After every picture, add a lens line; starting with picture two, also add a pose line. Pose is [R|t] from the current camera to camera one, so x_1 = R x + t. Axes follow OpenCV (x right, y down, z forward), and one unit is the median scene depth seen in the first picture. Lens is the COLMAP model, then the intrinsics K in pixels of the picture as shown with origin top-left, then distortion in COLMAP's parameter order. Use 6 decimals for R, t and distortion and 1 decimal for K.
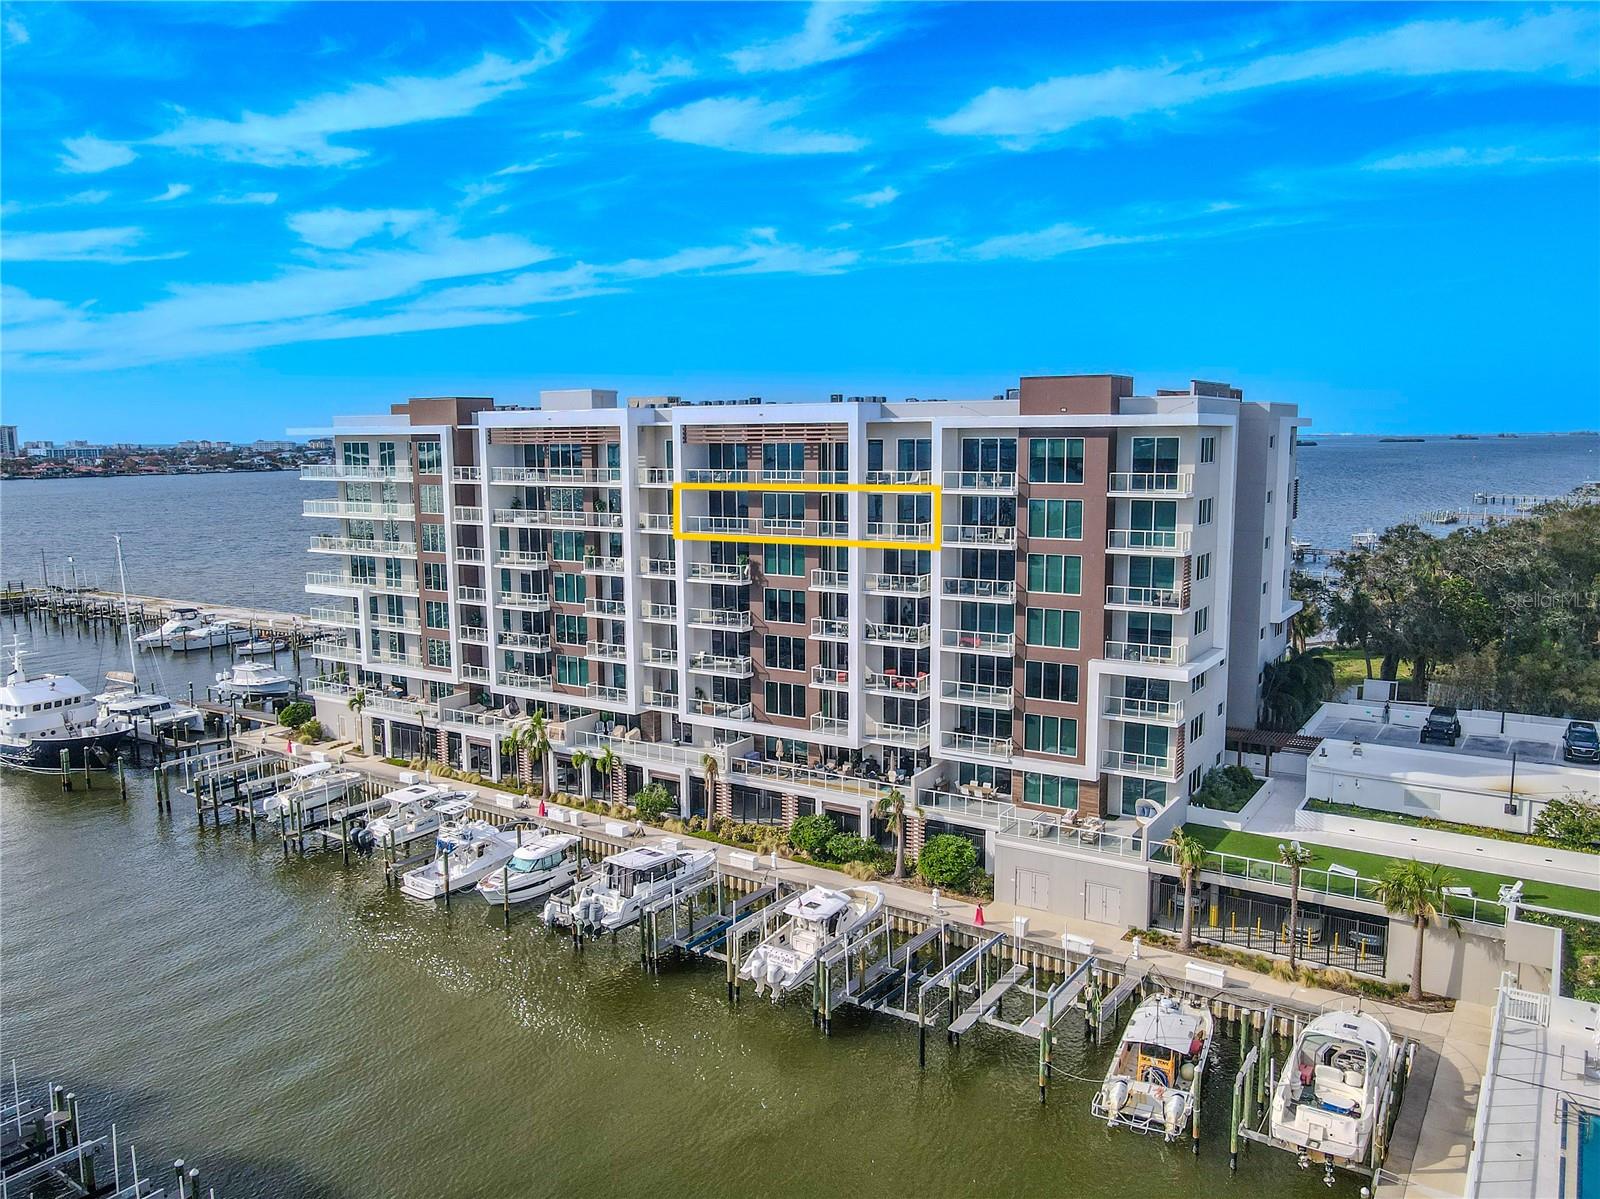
lens RADIAL K [[1211.2, 0, 793.6], [0, 1211.2, 591.3], [0, 0, 1]] dist [-0.037072, 0.060763]
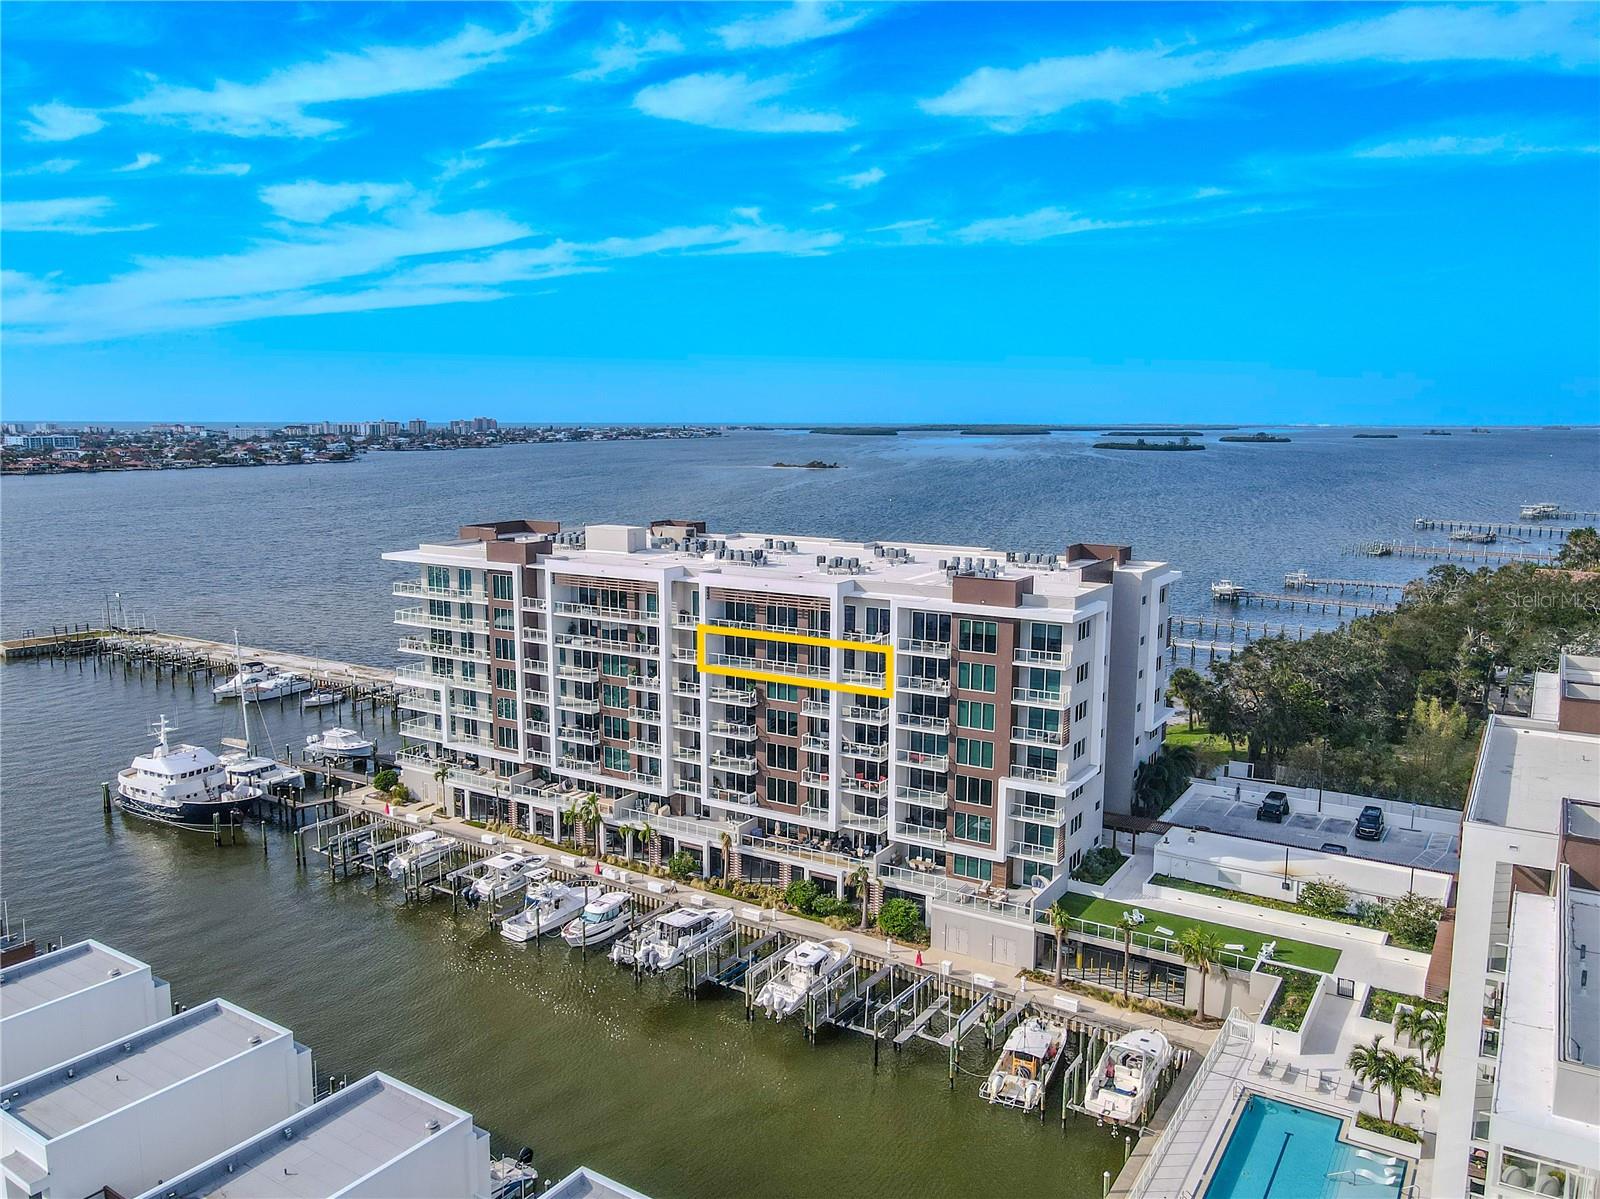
lens RADIAL K [[1211.2, 0, 804.4], [0, 1211.2, 601.7], [0, 0, 1]] dist [-0.037072, 0.060763]
pose [[0.999685, 0.007910, 0.023832, -0.017208], [-0.008375, 0.999775, 0.019496, -0.160415], [-0.023672, -0.019689, 0.999526, -0.371412]]
